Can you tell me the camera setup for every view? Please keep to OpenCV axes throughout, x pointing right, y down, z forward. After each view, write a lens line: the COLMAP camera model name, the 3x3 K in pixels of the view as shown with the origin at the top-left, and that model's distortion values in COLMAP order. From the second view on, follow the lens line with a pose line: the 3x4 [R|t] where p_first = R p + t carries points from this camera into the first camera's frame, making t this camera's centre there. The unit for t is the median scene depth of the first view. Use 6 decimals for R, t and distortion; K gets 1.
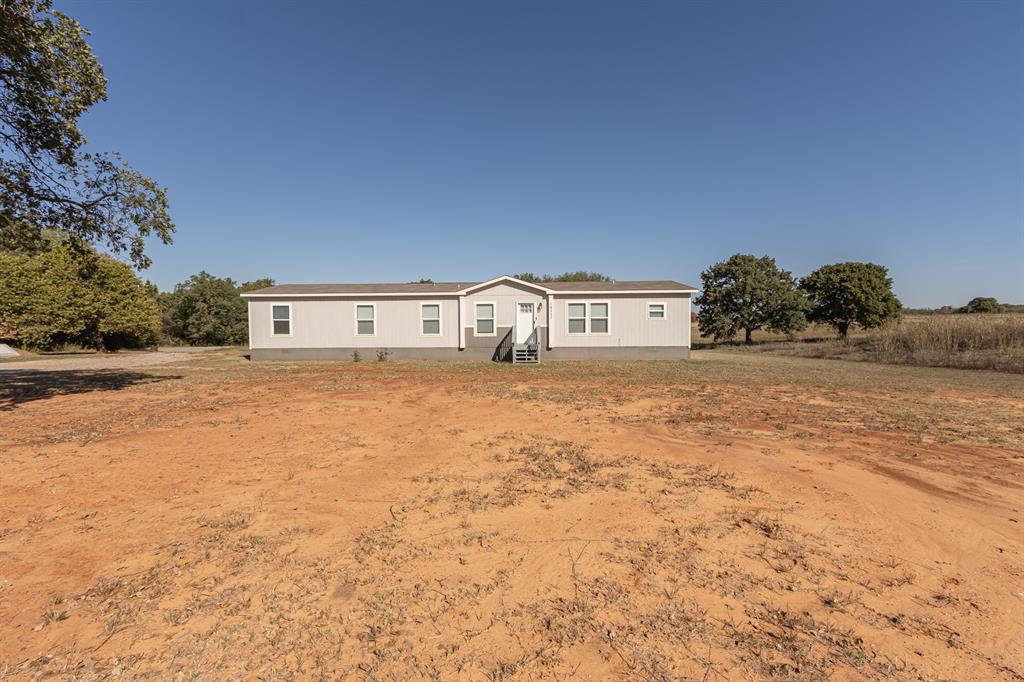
lens RADIAL K [[468.3, 0, 508.2], [0, 468.3, 340.9], [0, 0, 1]] dist [0.004922, 0.000111]
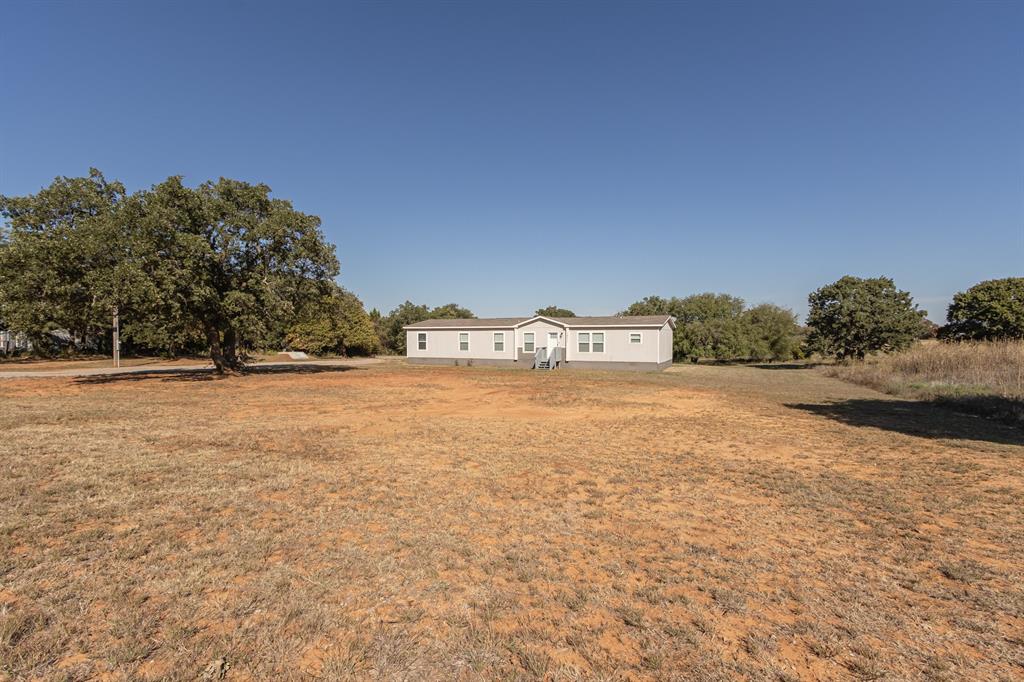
lens RADIAL K [[482.6, 0, 512.0], [0, 482.6, 341.0], [0, 0, 1]] dist [0.000080, -0.000054]
pose [[0.923968, 0.010298, -0.382331, 0.527007], [-0.021724, 0.999437, -0.025582, -0.007158], [0.381852, 0.031943, 0.923671, -0.555866]]
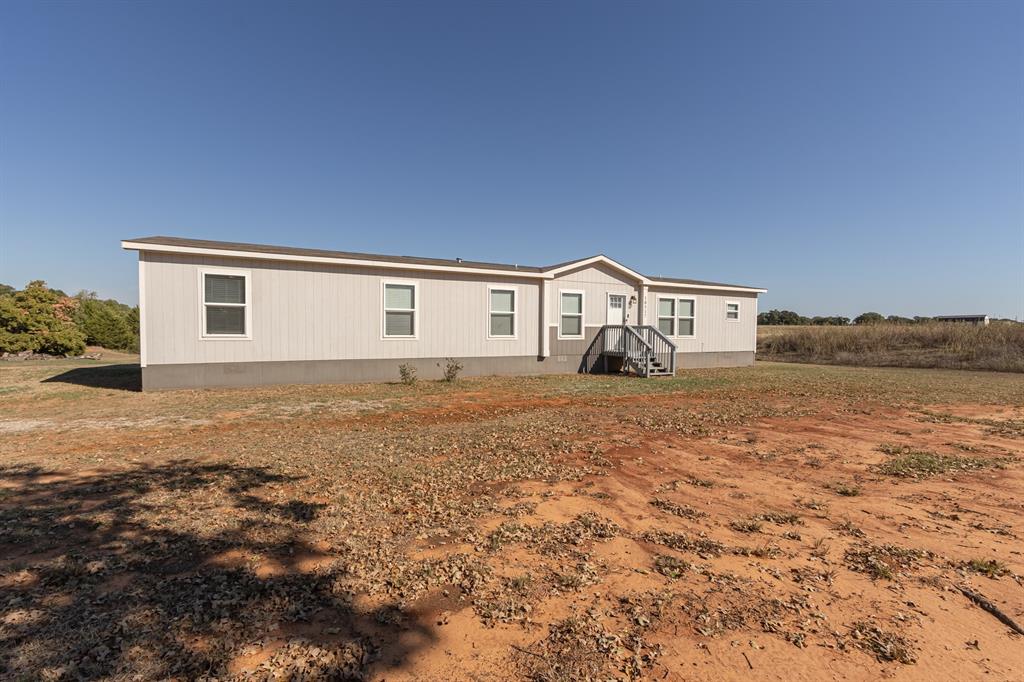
lens RADIAL K [[463.1, 0, 512.0], [0, 463.1, 341.0], [0, 0, 1]] dist [0.002483, 0.000147]
pose [[0.864916, 0.000734, 0.501916, -0.469228], [0.003161, 0.999971, -0.006909, -0.003000], [-0.501906, 0.007563, 0.864889, 0.439805]]
